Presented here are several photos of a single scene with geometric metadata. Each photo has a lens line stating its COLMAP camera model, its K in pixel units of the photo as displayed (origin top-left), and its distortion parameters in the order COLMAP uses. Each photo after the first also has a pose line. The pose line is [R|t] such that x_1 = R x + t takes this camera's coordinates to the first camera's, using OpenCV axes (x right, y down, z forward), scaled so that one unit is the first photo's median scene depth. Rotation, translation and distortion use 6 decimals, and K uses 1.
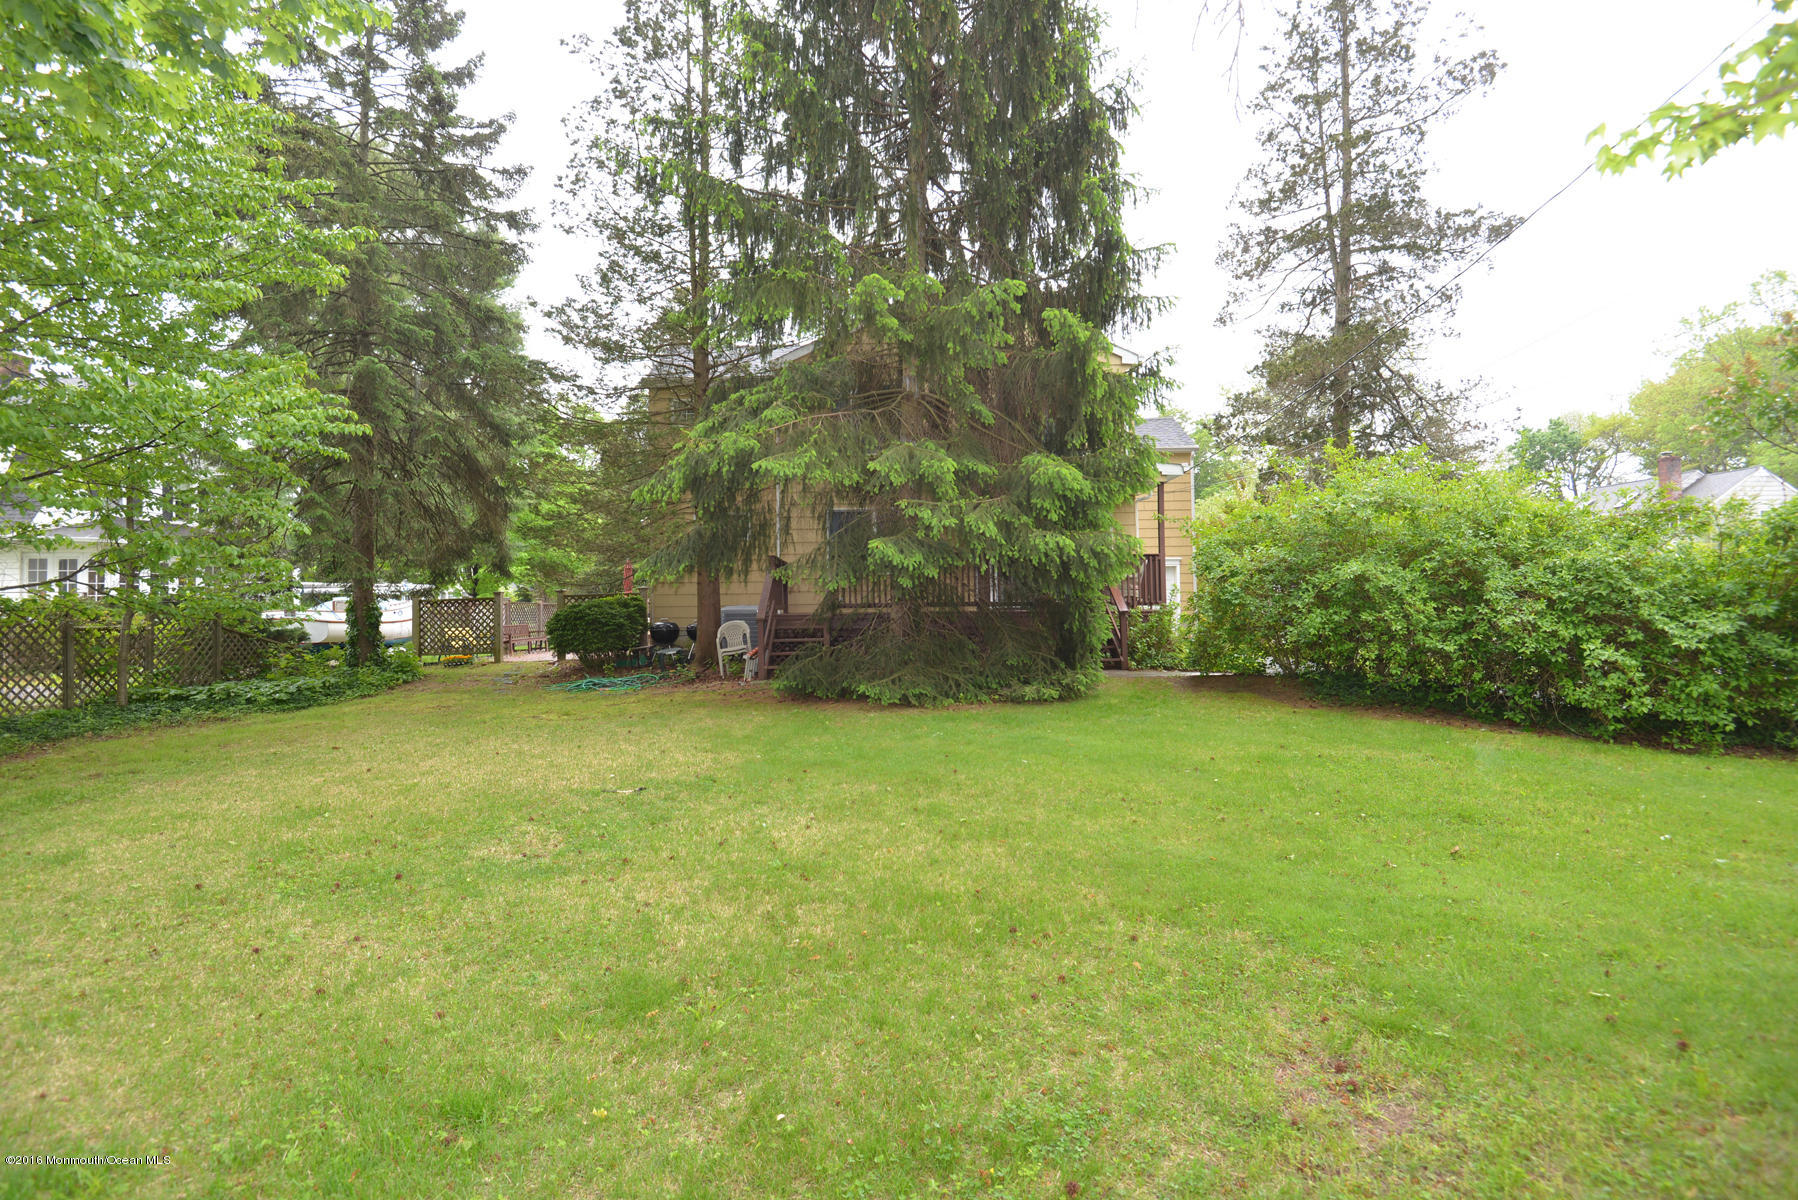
lens RADIAL K [[820.5, 0, 899.1], [0, 820.5, 606.5], [0, 0, 1]] dist [0.000786, -0.000147]
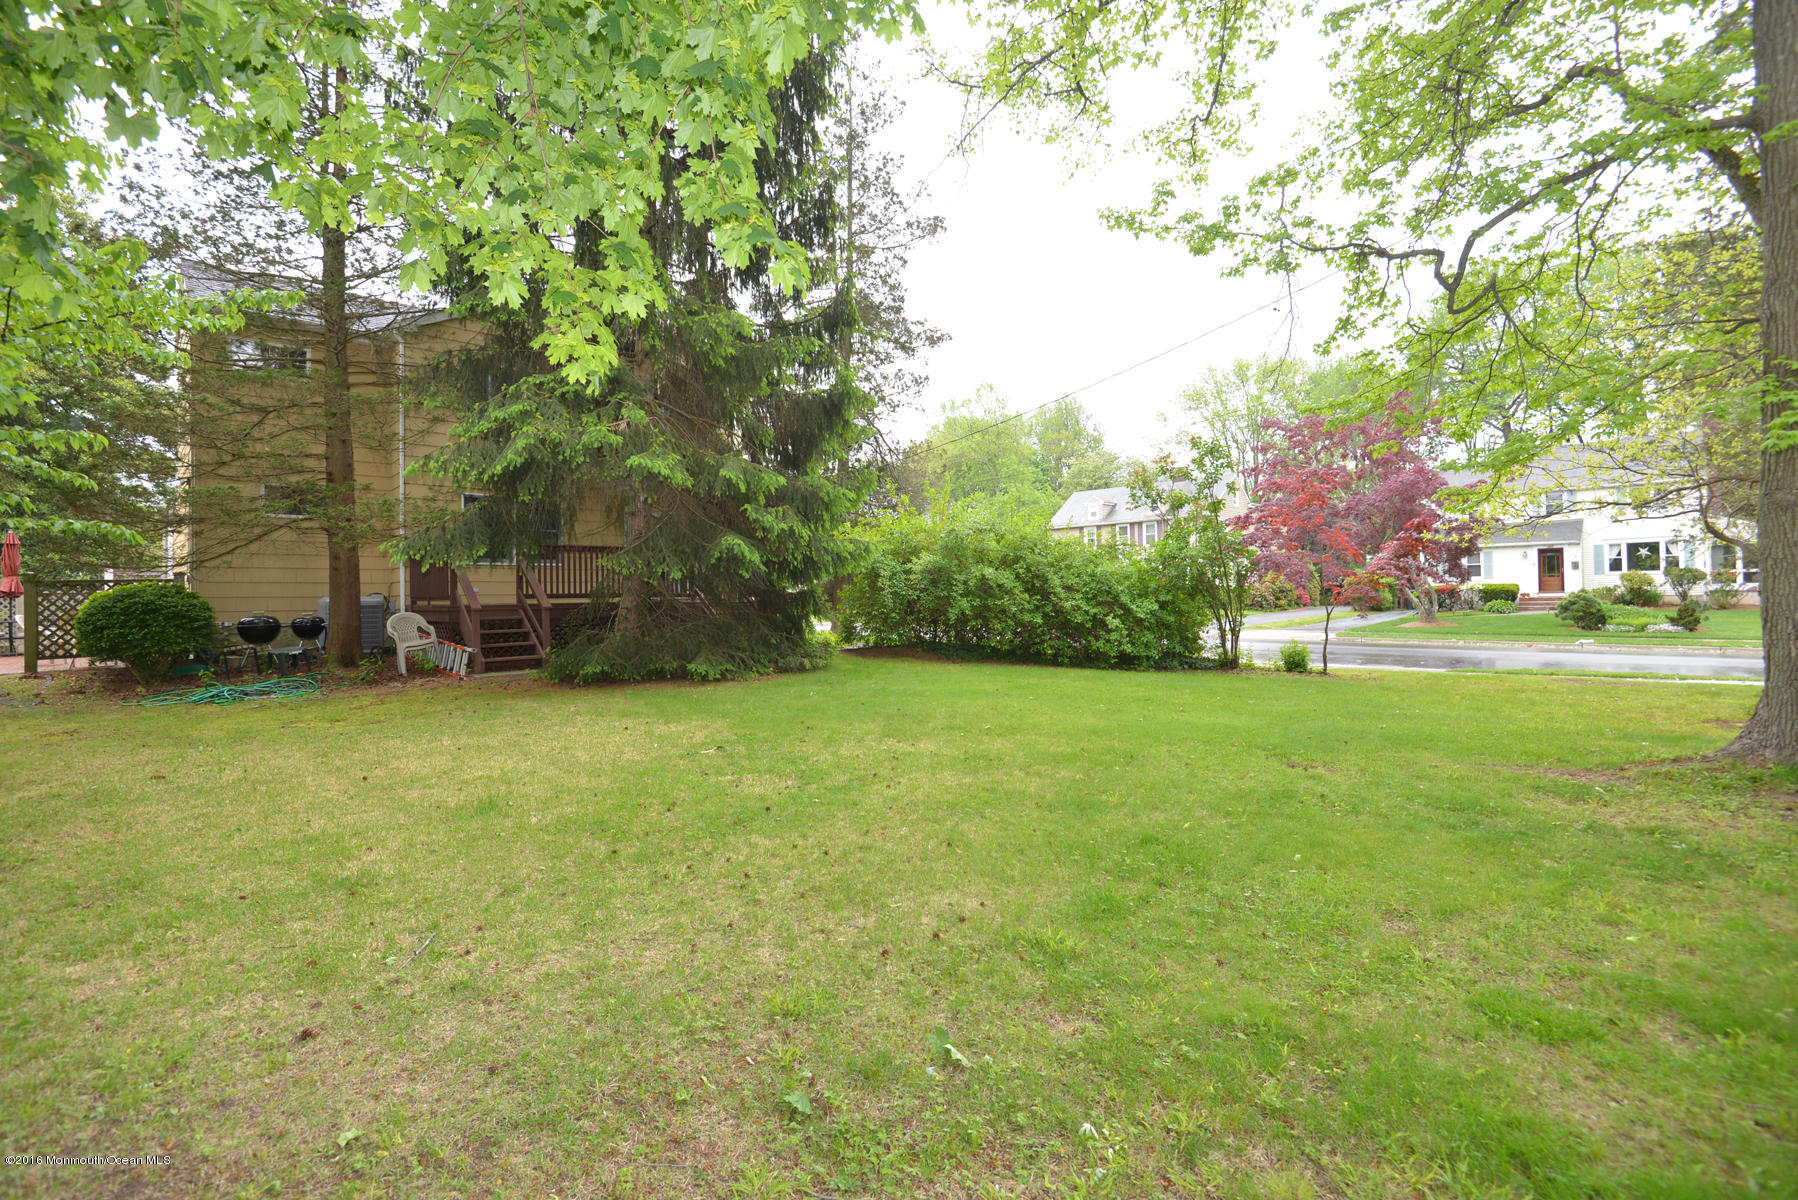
lens RADIAL K [[820.5, 0, 899.2], [0, 820.5, 596.7], [0, 0, 1]] dist [0.000786, -0.000147]
pose [[0.735998, 0.005579, 0.676961, -0.641918], [0.001784, 0.999947, -0.010180, 0.017052], [-0.676982, 0.008700, 0.735949, -0.031510]]
